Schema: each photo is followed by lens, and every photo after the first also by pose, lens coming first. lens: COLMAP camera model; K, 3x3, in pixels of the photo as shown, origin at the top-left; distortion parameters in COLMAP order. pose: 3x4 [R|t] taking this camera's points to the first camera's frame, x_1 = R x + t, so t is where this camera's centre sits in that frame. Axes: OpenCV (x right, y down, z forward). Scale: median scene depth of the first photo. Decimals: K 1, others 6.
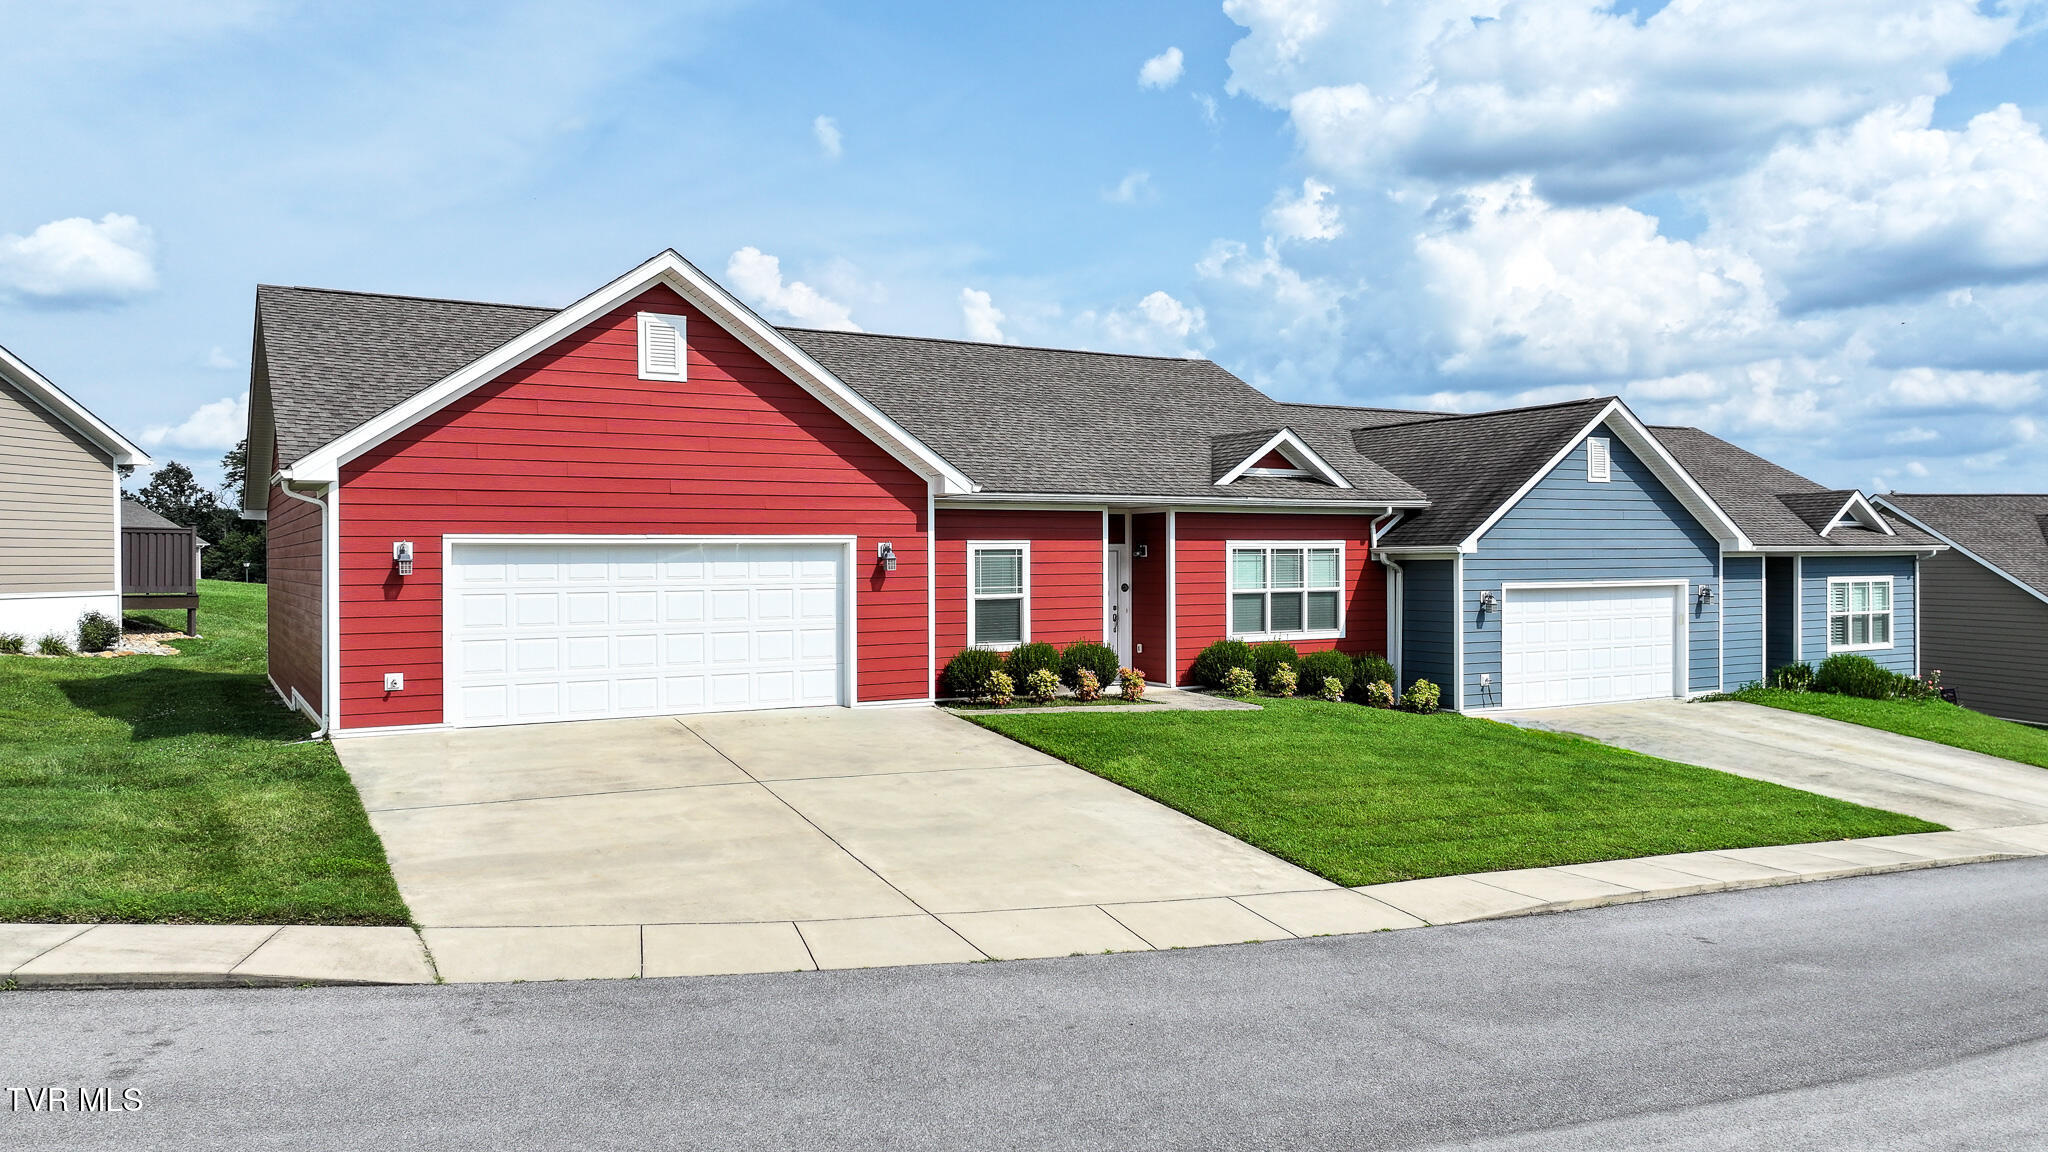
lens RADIAL K [[1450.5, 0, 1024.0], [0, 1450.5, 576.0], [0, 0, 1]] dist [0.009133, 0.003452]
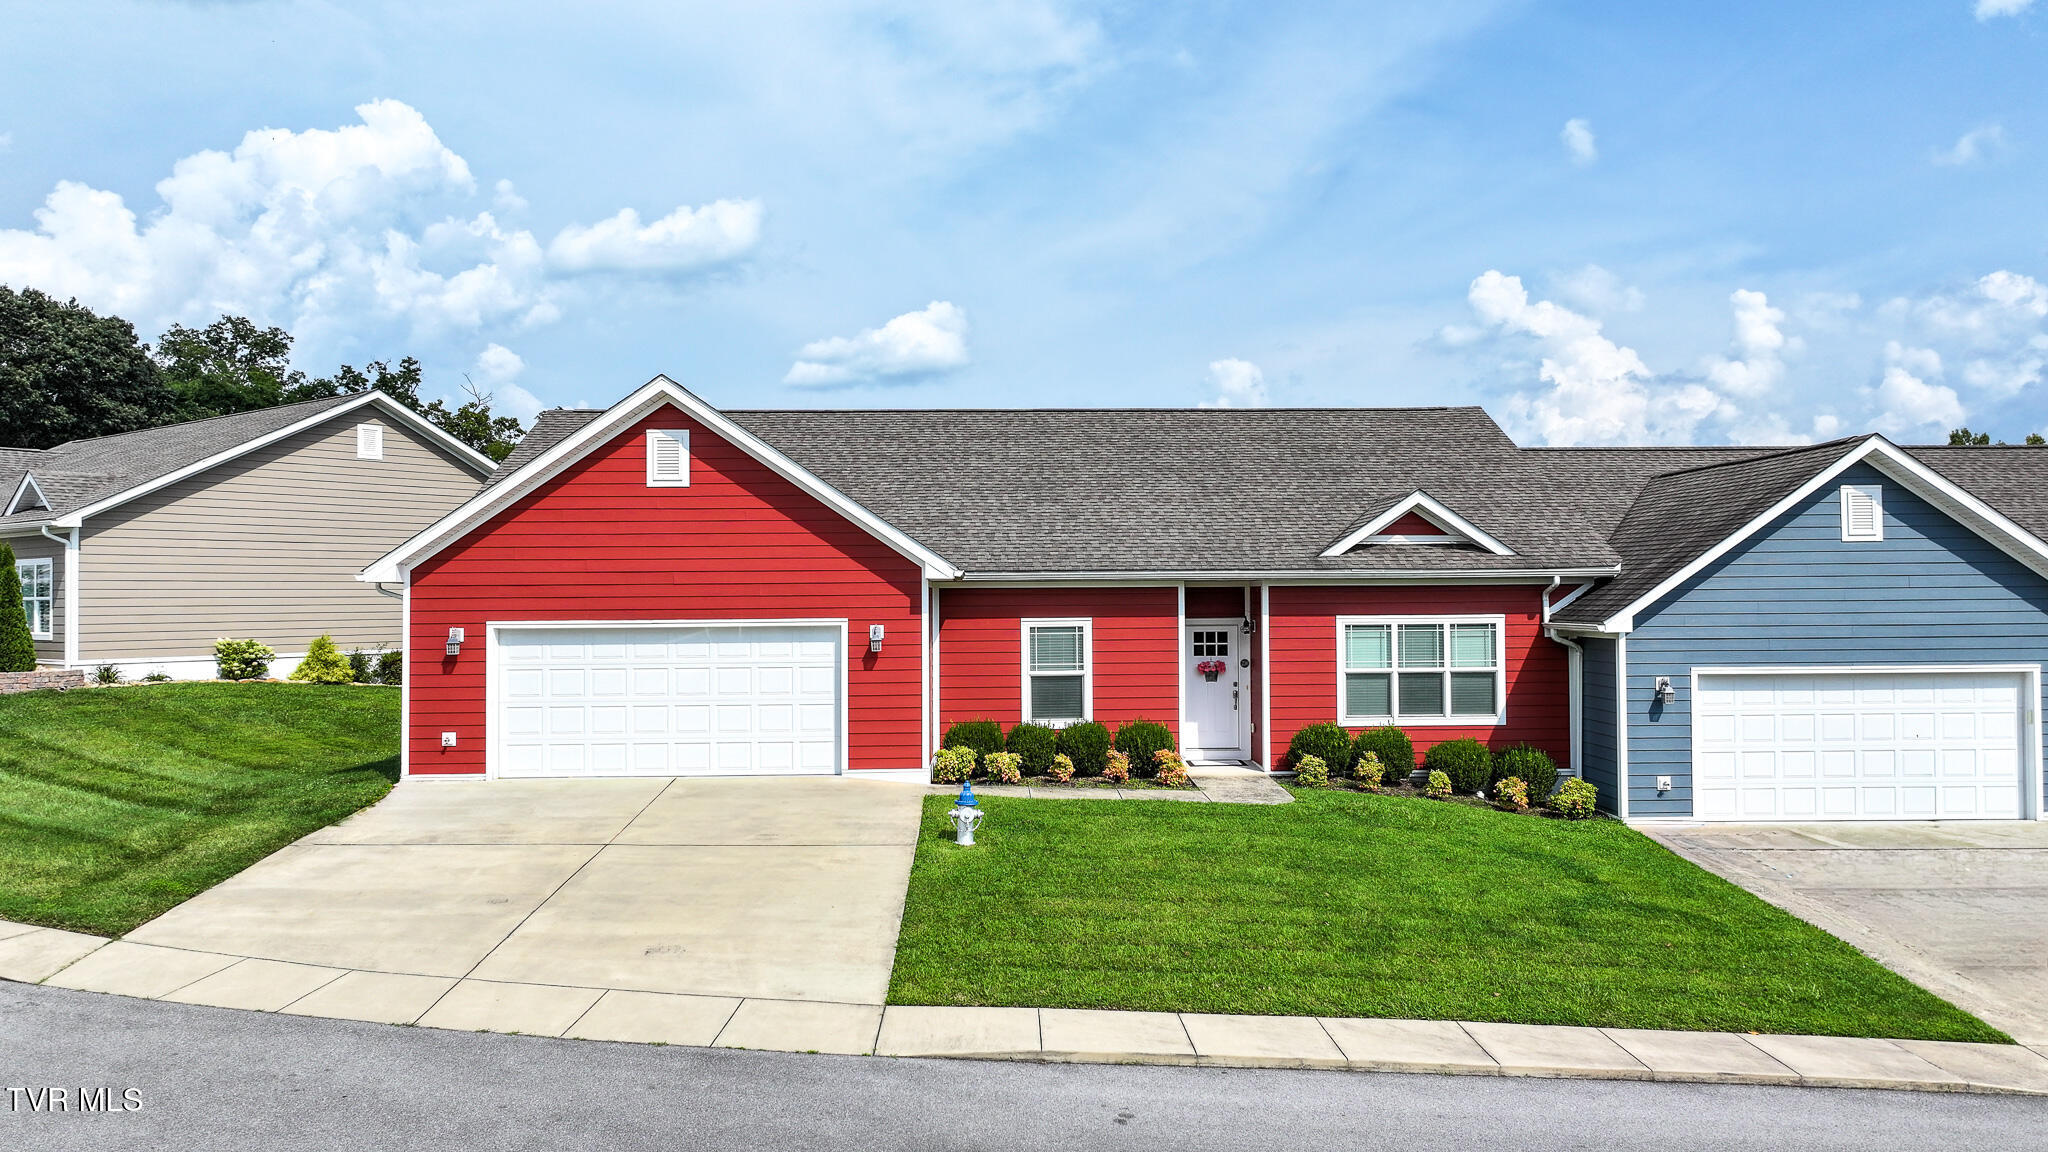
lens RADIAL K [[1450.5, 0, 1024.0], [0, 1450.5, 576.0], [0, 0, 1]] dist [0.009133, 0.003452]
pose [[0.875786, -0.006325, -0.482657, 0.447721], [-0.003854, 0.999791, -0.020095, -0.033055], [0.482683, 0.019459, 0.875579, 0.099612]]
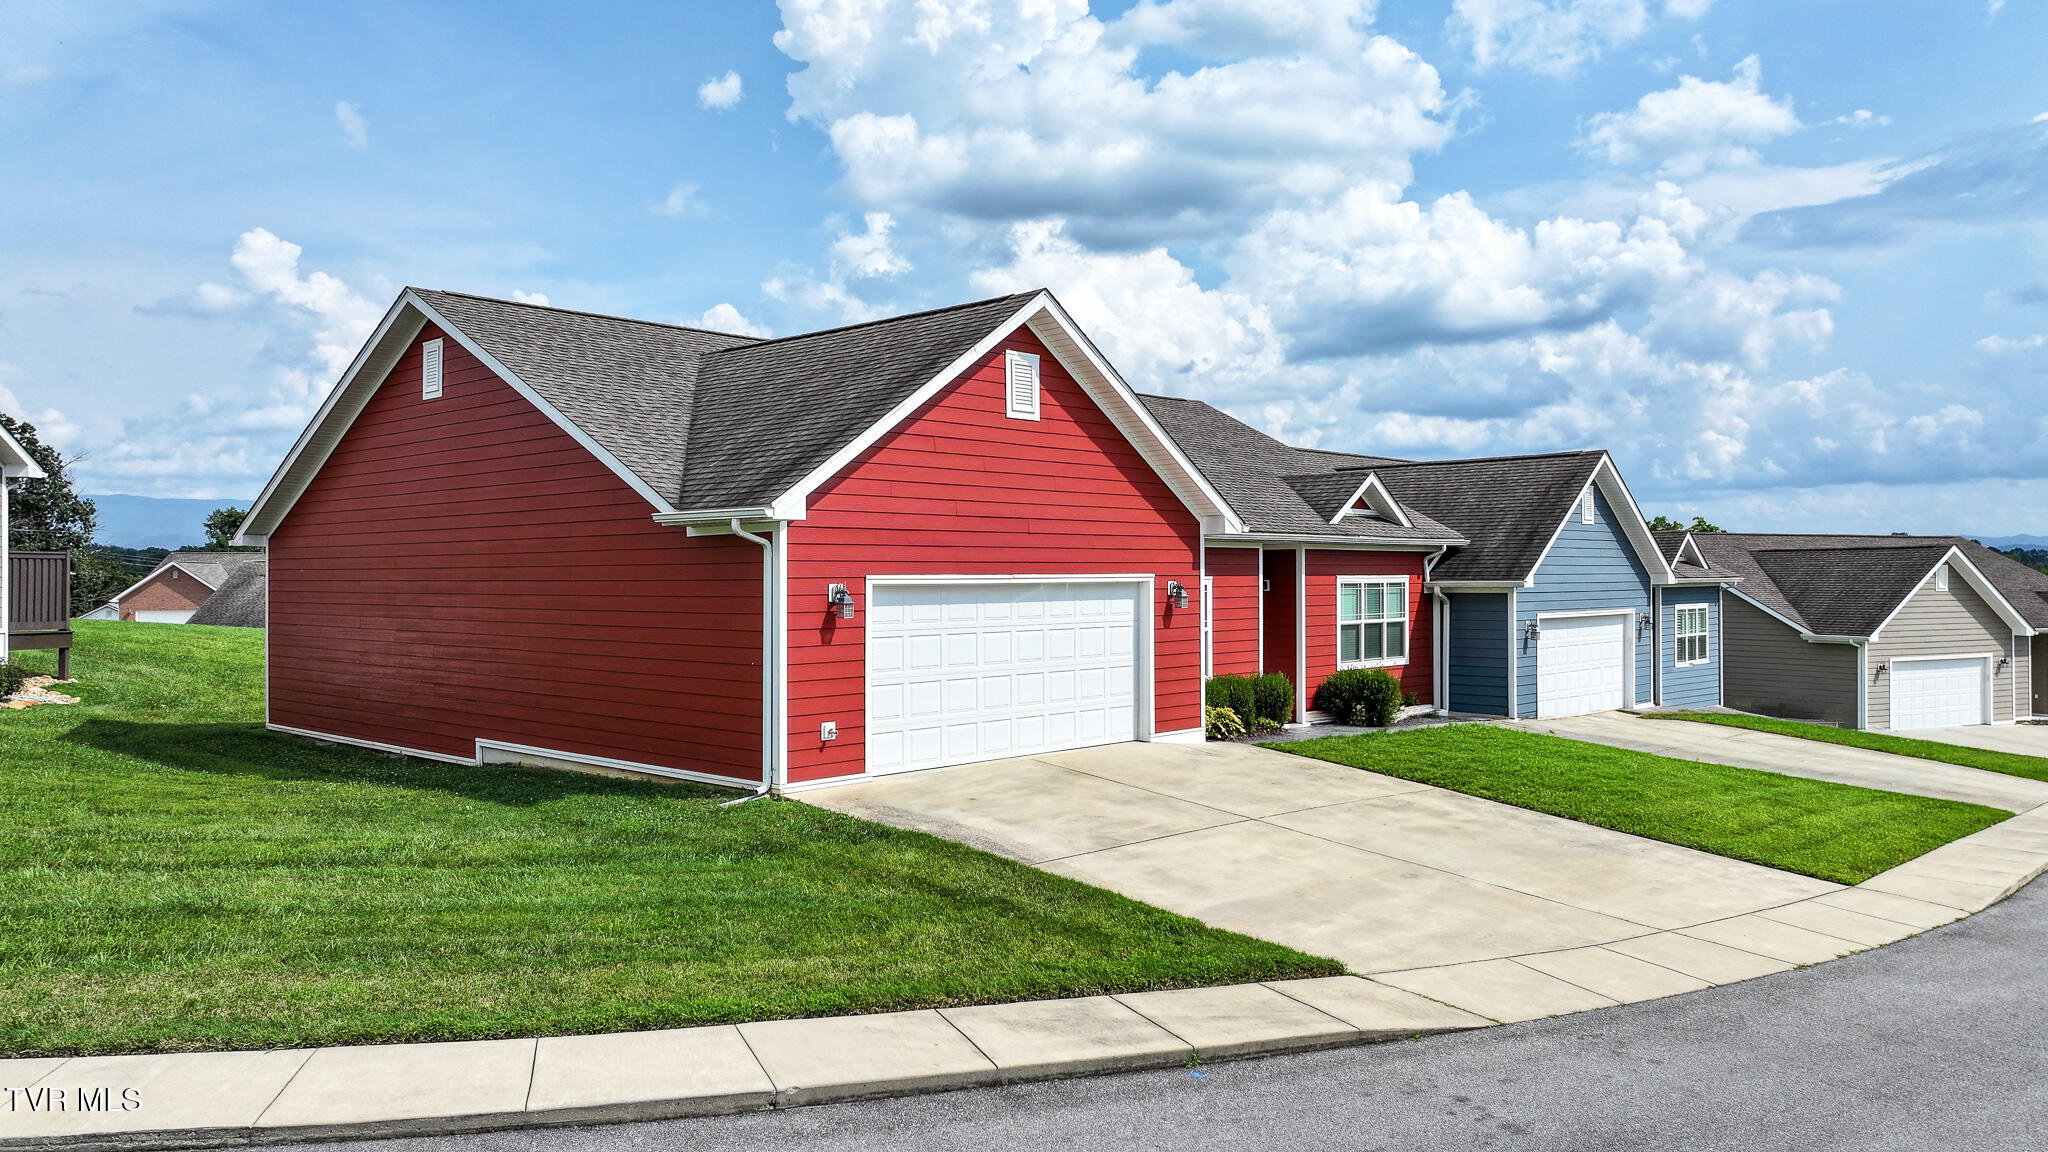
lens RADIAL K [[1445.6, 0, 1024.0], [0, 1445.6, 576.0], [0, 0, 1]] dist [0.000598, 0.001534]
pose [[0.956644, 0.002438, 0.291250, -0.429843], [0.001456, 0.999912, -0.013153, -0.011458], [-0.291257, 0.013007, 0.956556, 0.043840]]
